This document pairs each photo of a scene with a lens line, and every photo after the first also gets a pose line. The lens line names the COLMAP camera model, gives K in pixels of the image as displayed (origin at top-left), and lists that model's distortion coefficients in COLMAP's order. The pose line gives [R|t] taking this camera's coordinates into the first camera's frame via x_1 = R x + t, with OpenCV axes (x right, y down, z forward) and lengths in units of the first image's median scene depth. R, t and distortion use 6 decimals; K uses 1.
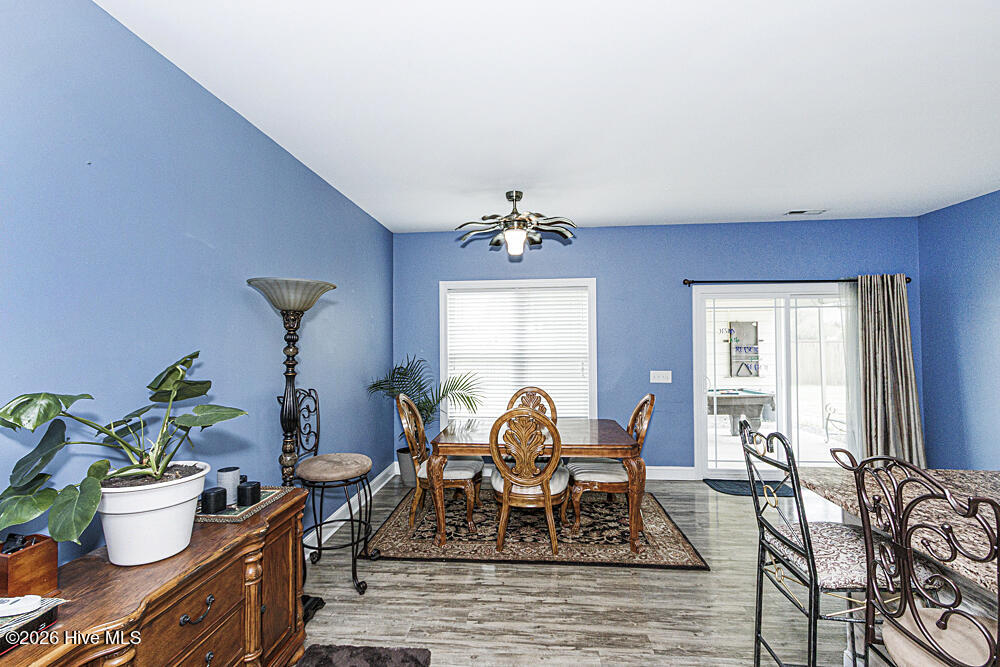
lens RADIAL K [[474.7, 0, 496.6], [0, 474.7, 331.6], [0, 0, 1]] dist [-0.001445, -0.000688]
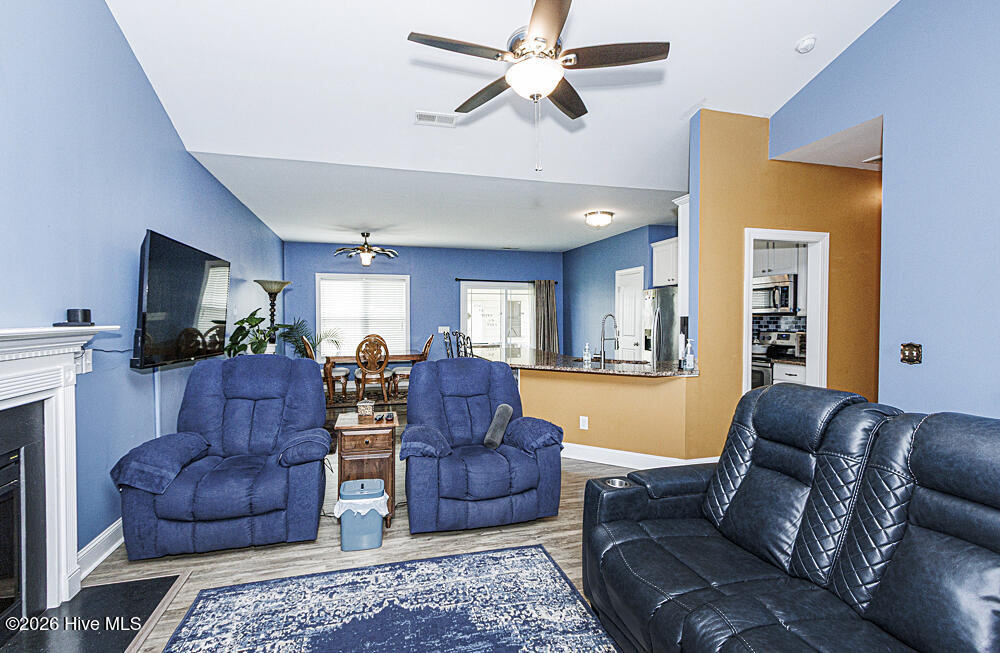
lens RADIAL K [[468.9, 0, 496.3], [0, 468.9, 322.9], [0, 0, 1]] dist [0.001465, 0.000206]
pose [[0.938231, 0.001624, 0.346005, -0.110537], [-0.013353, 0.999414, 0.031516, 0.008668], [-0.345751, -0.034190, 0.937703, -0.888172]]
